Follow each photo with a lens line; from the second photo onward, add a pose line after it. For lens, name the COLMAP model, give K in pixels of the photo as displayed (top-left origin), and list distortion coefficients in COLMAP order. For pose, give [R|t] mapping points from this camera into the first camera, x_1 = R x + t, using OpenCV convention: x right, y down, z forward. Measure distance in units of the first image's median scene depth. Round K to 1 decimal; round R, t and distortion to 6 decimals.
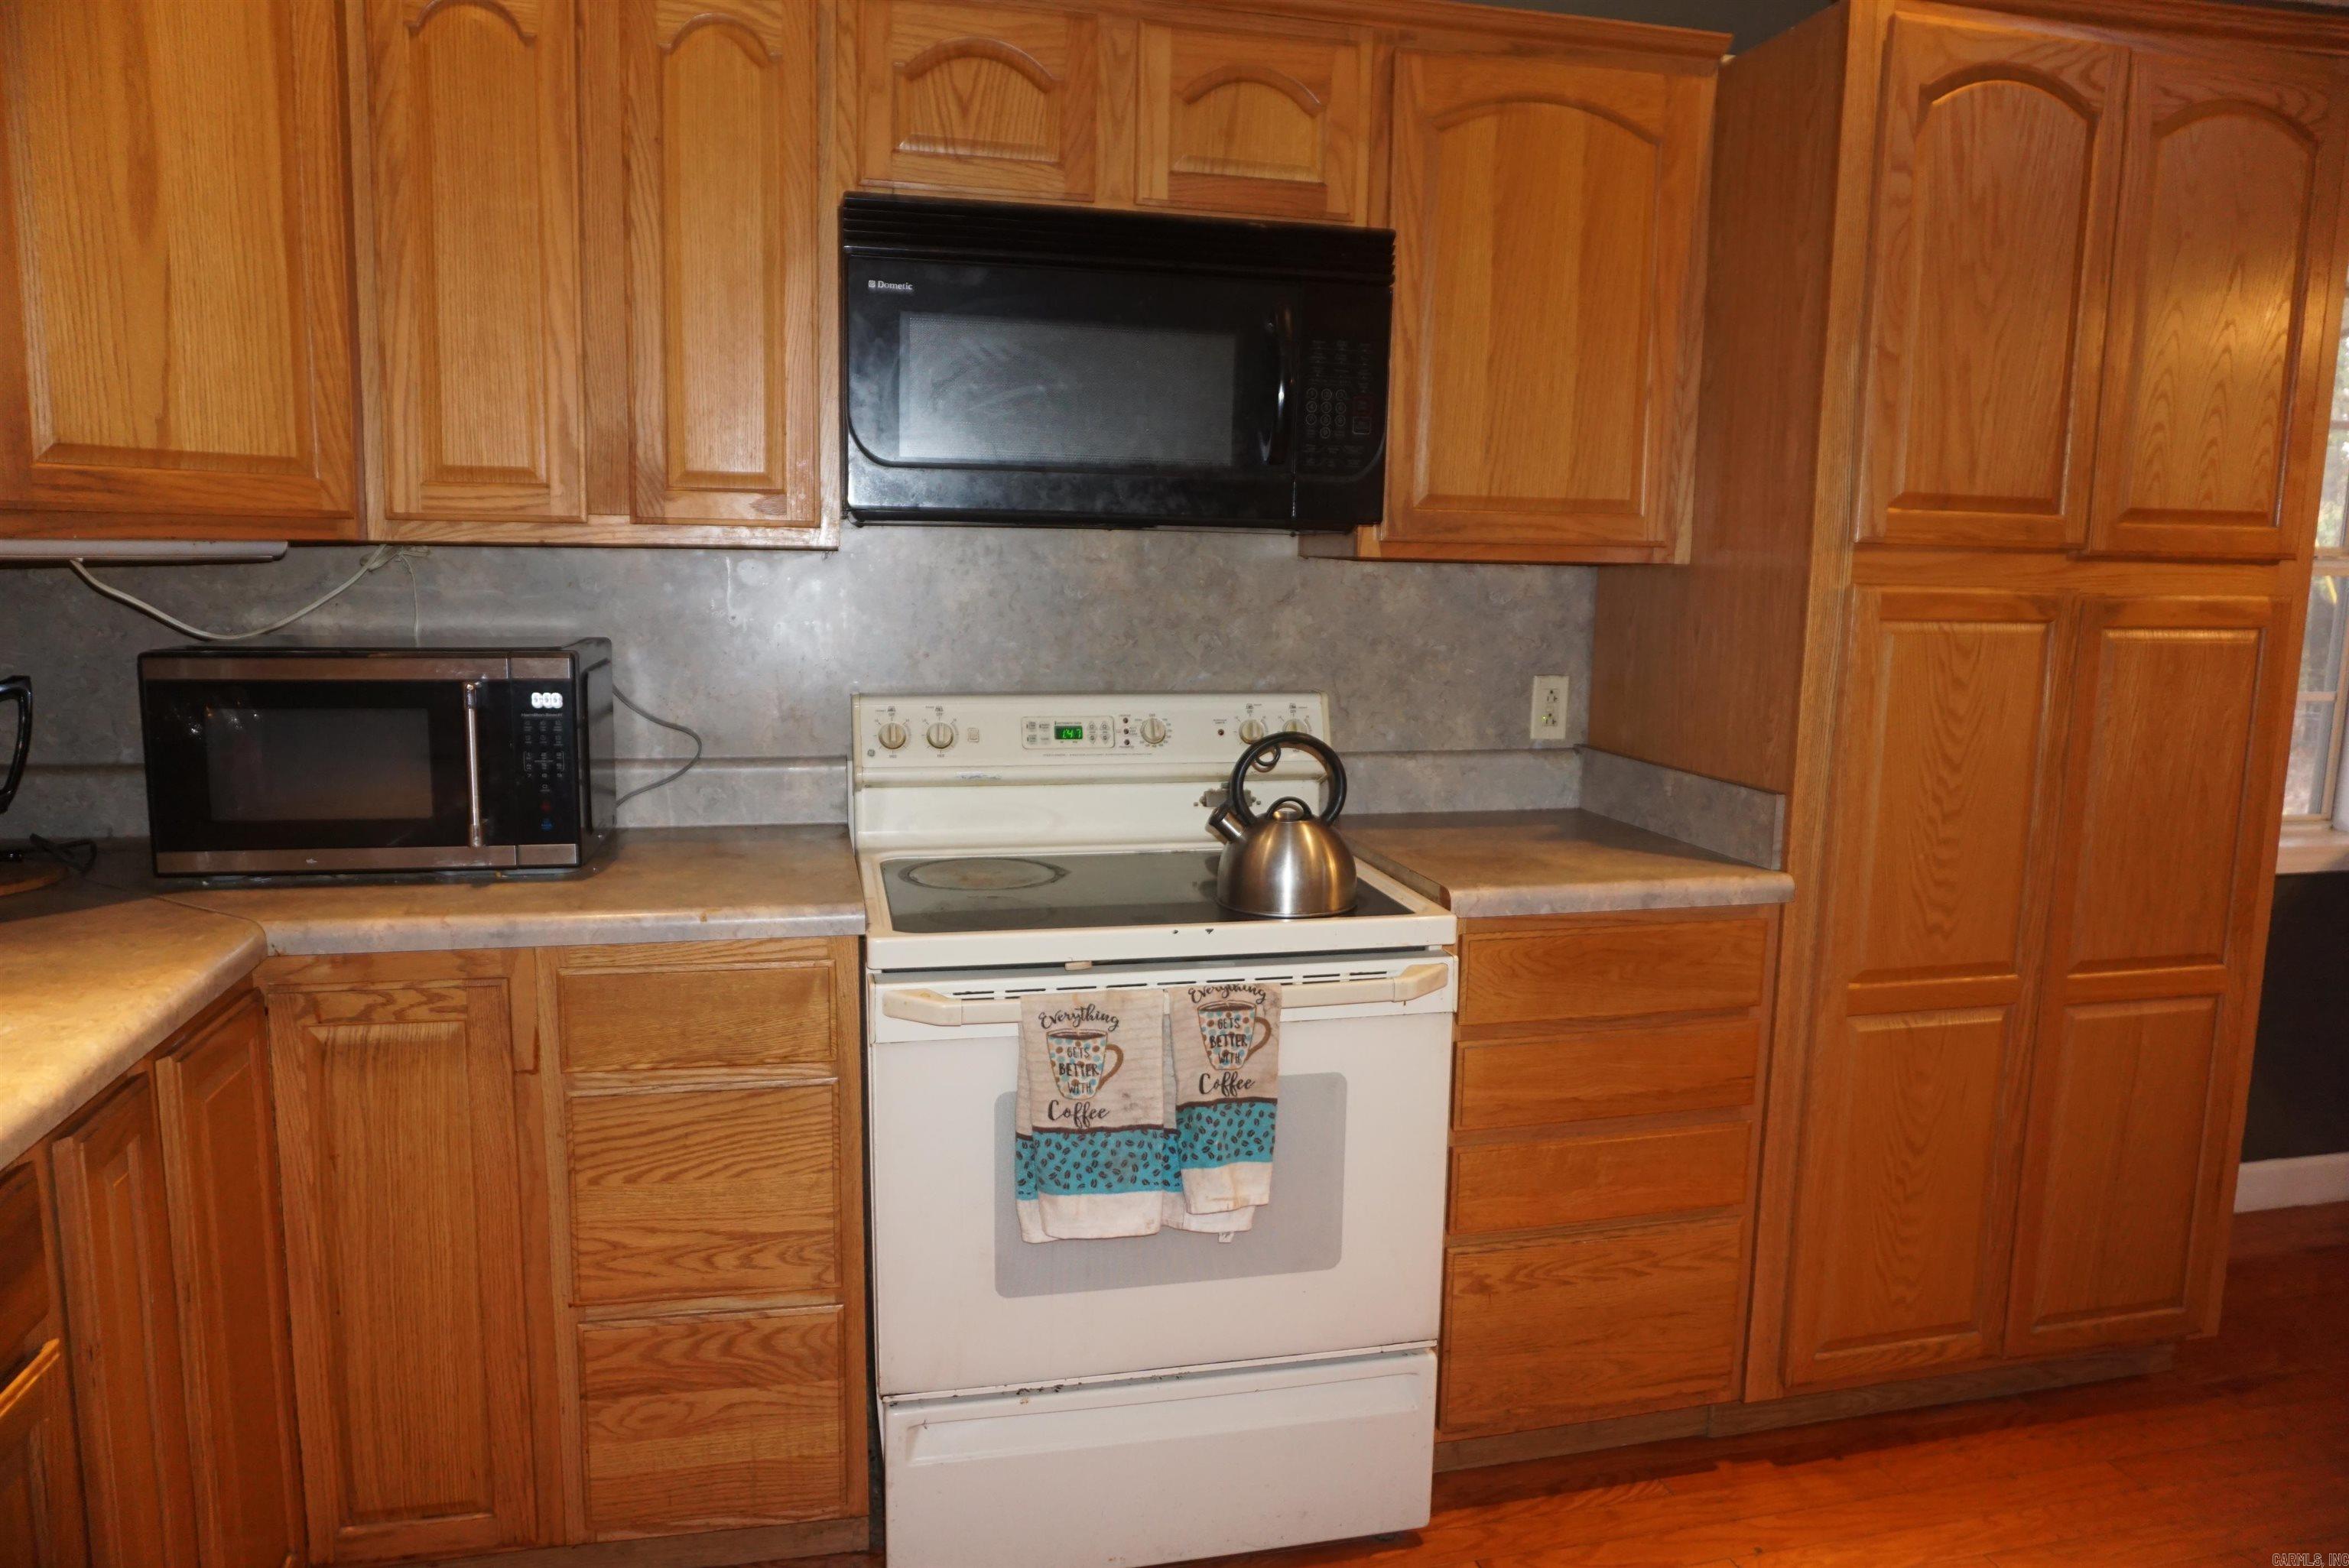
lens RADIAL K [[1583.3, 0, 1175.5], [0, 1583.3, 787.4], [0, 0, 1]] dist [-0.056655, 0.035985]
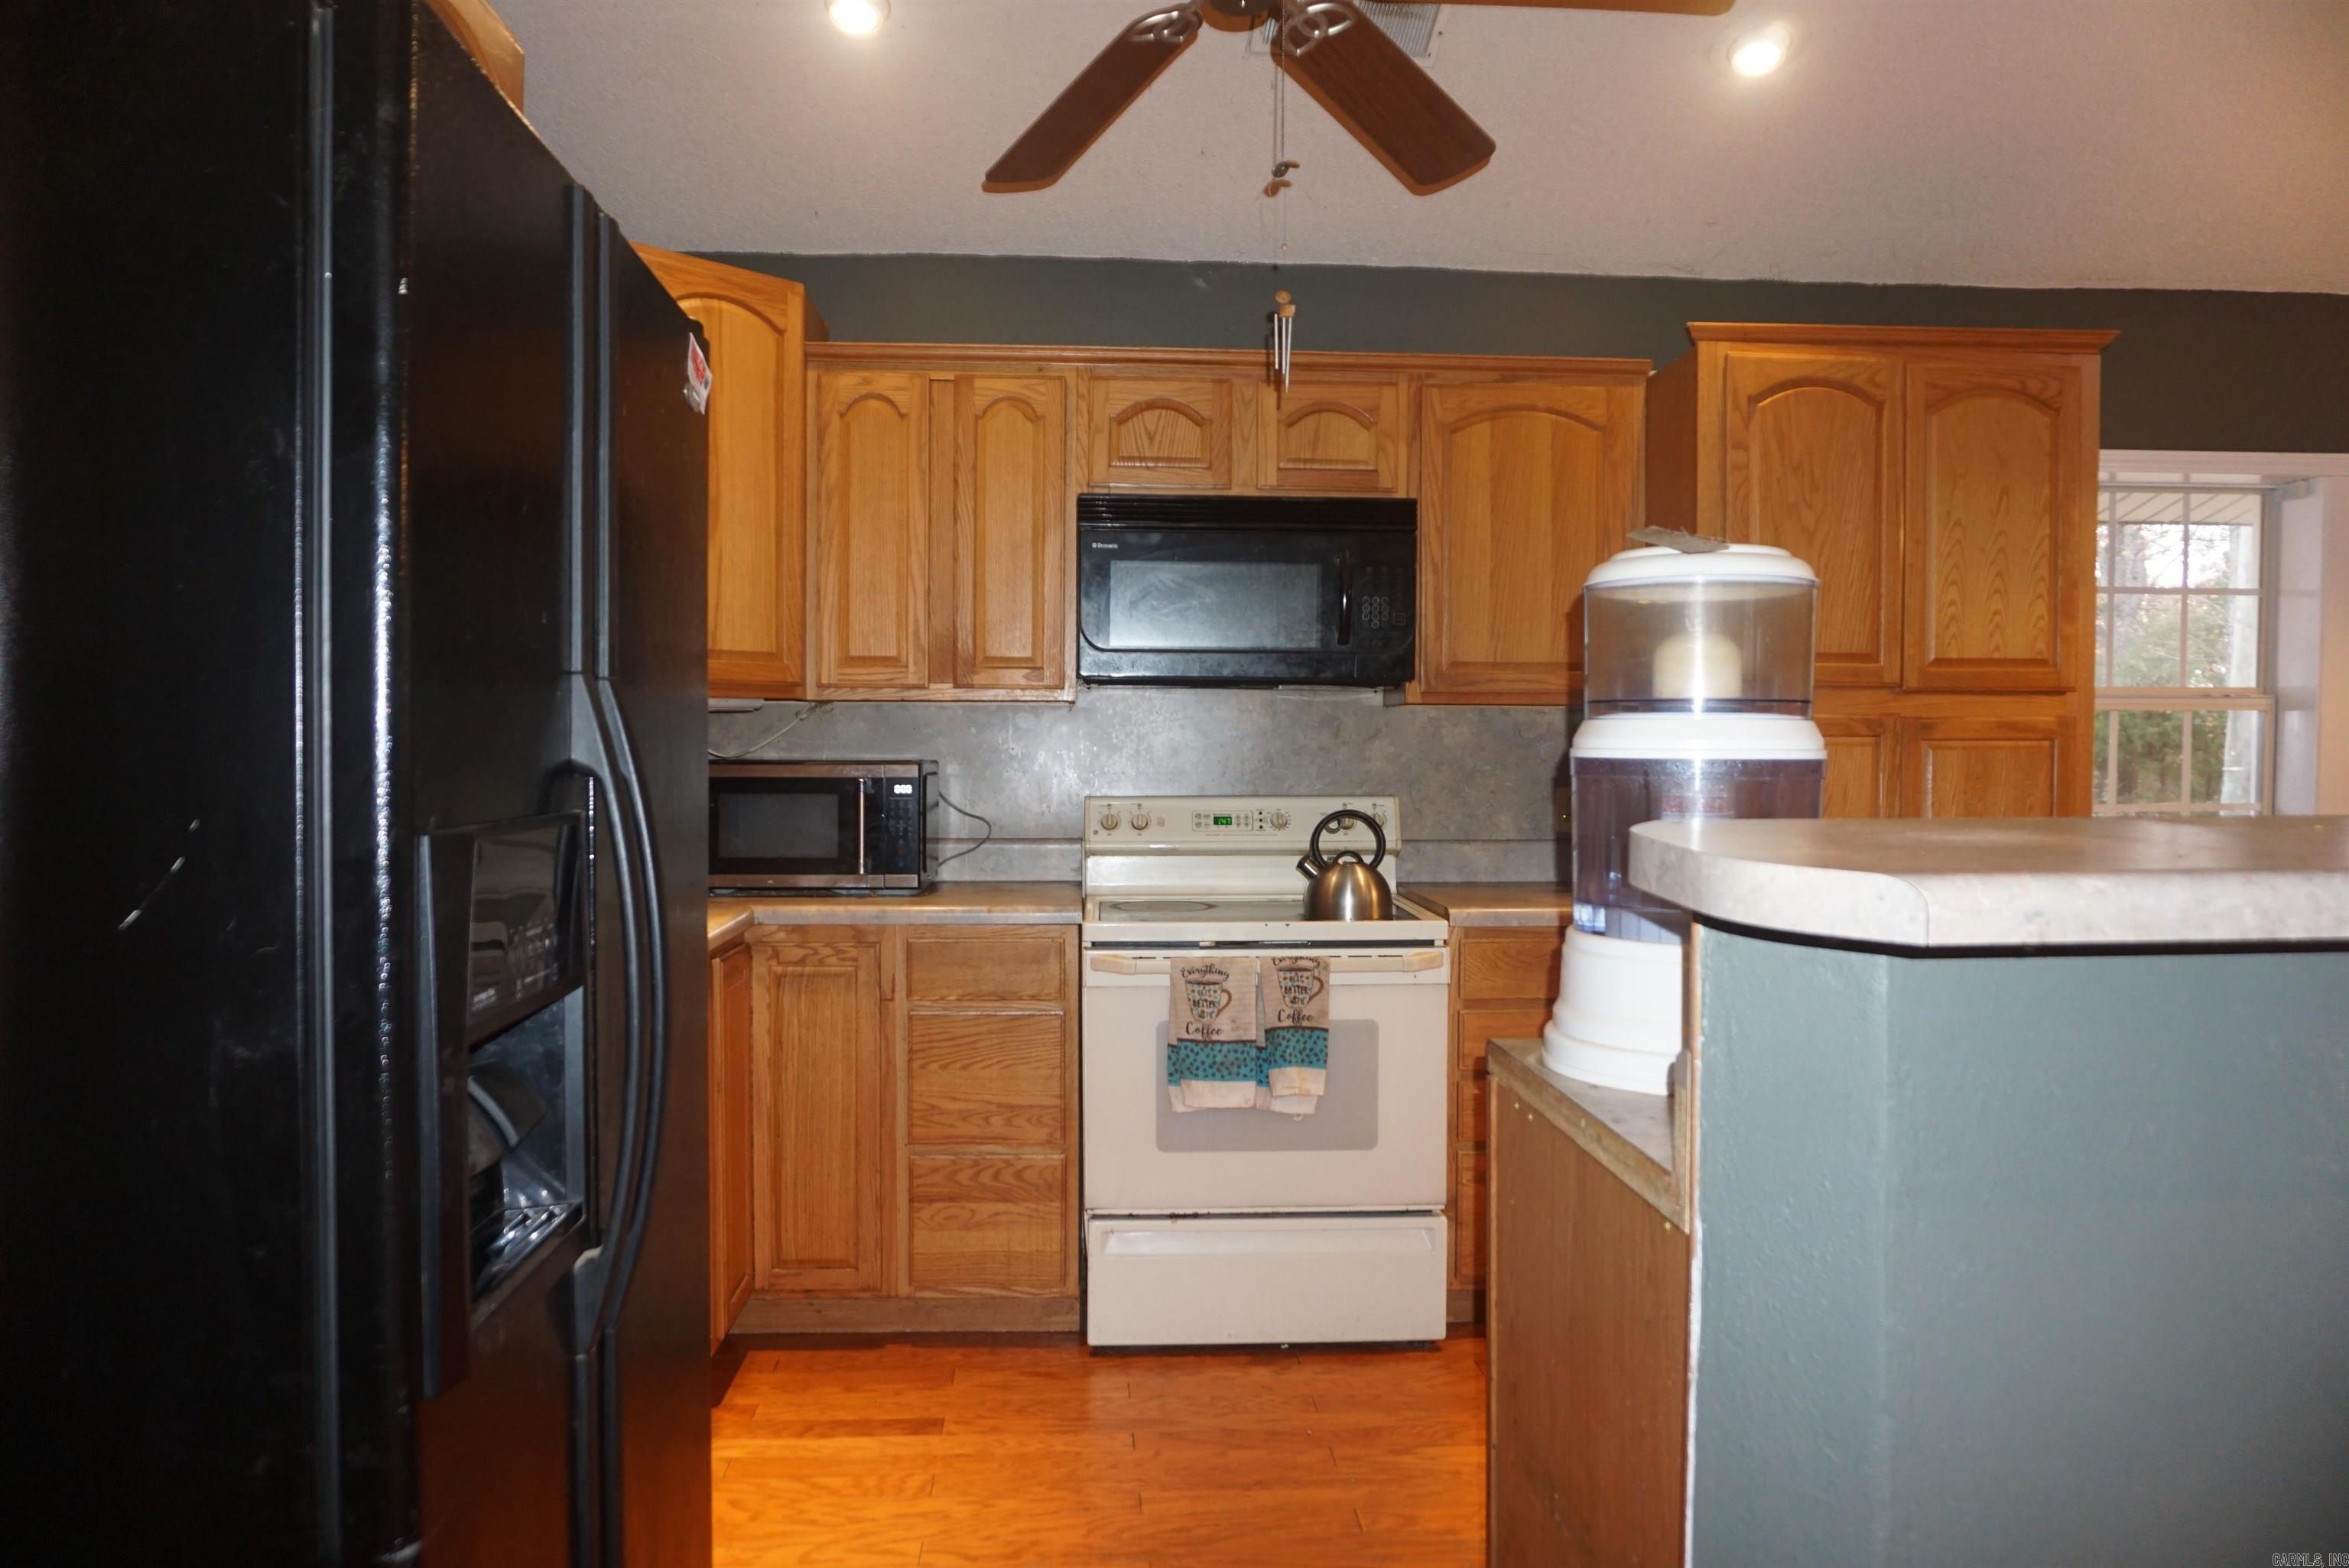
lens RADIAL K [[1583.3, 0, 1172.9], [0, 1583.3, 778.9], [0, 0, 1]] dist [-0.056655, 0.035985]
pose [[0.984262, -0.010103, -0.176428, 0.182384], [-0.011627, 0.992499, -0.121698, 0.131578], [0.176334, 0.121834, 0.976761, -0.598796]]
